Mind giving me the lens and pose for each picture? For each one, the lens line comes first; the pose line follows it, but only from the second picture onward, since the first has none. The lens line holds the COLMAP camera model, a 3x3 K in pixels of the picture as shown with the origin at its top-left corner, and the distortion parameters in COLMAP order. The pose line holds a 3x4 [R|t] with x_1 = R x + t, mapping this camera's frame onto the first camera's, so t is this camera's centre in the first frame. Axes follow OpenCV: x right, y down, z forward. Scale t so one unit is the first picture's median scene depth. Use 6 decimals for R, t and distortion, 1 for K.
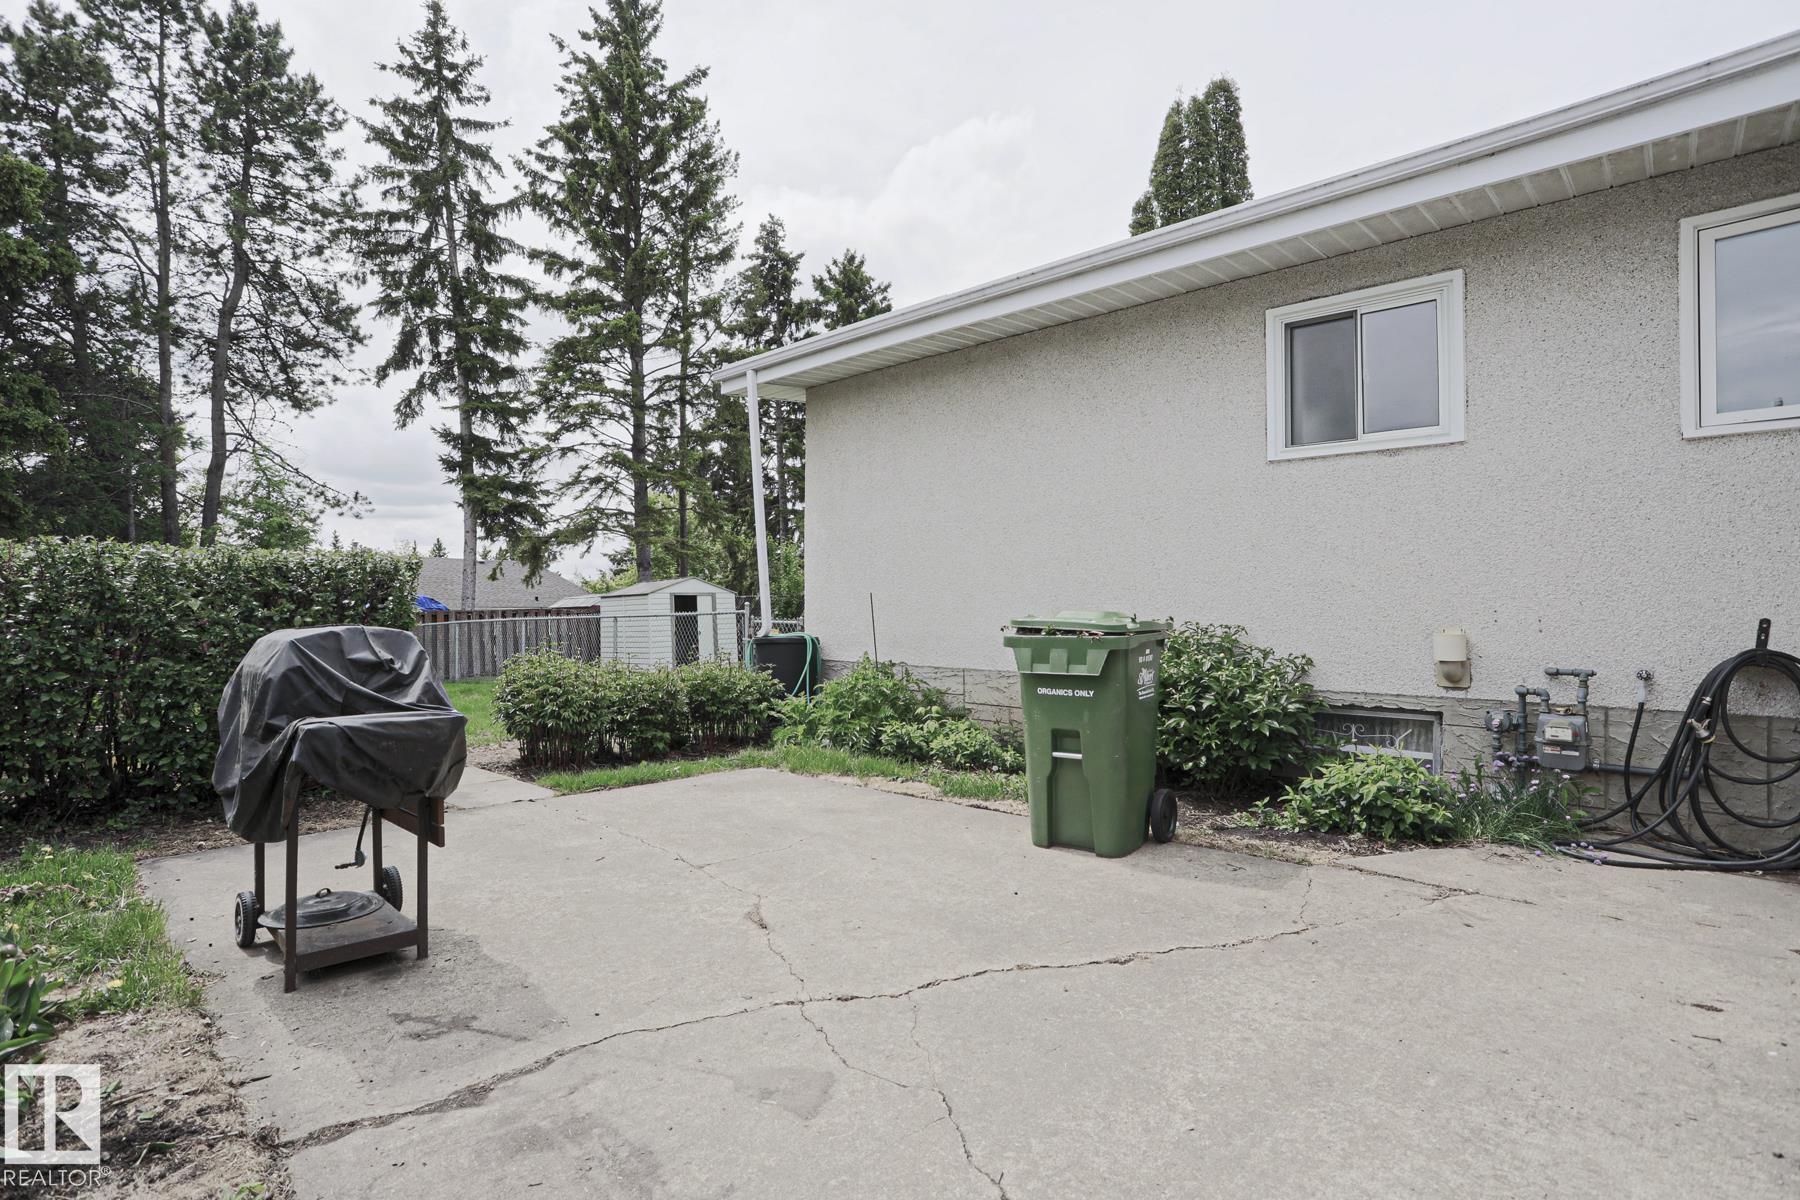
lens RADIAL K [[911.1, 0, 898.7], [0, 911.1, 588.2], [0, 0, 1]] dist [-0.022605, 0.000932]
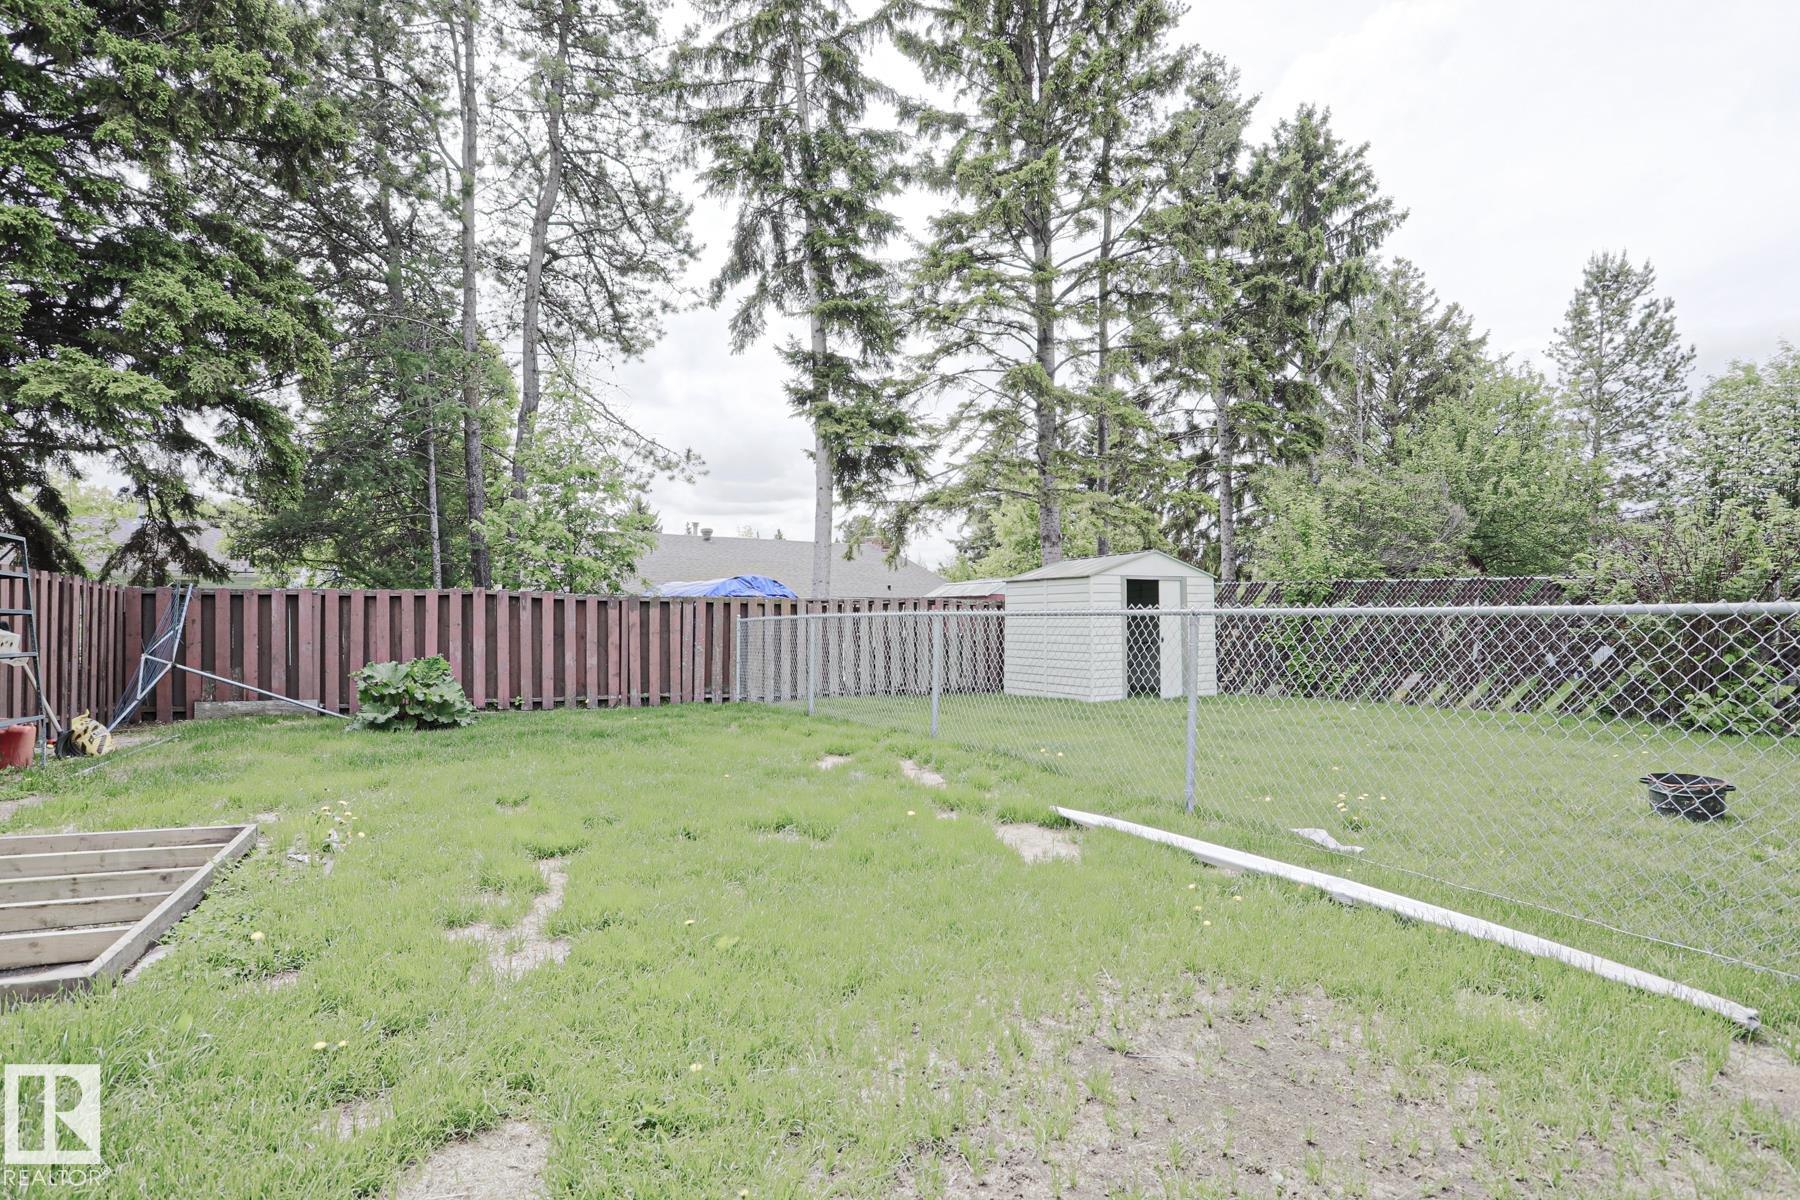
lens RADIAL K [[899.6, 0, 903.6], [0, 899.6, 601.6], [0, 0, 1]] dist [-0.003258, 0.000229]
pose [[0.944385, 0.013181, -0.328577, -0.166839], [-0.007998, 0.999821, 0.017120, 0.011935], [0.328744, -0.013540, 0.944322, 0.325165]]
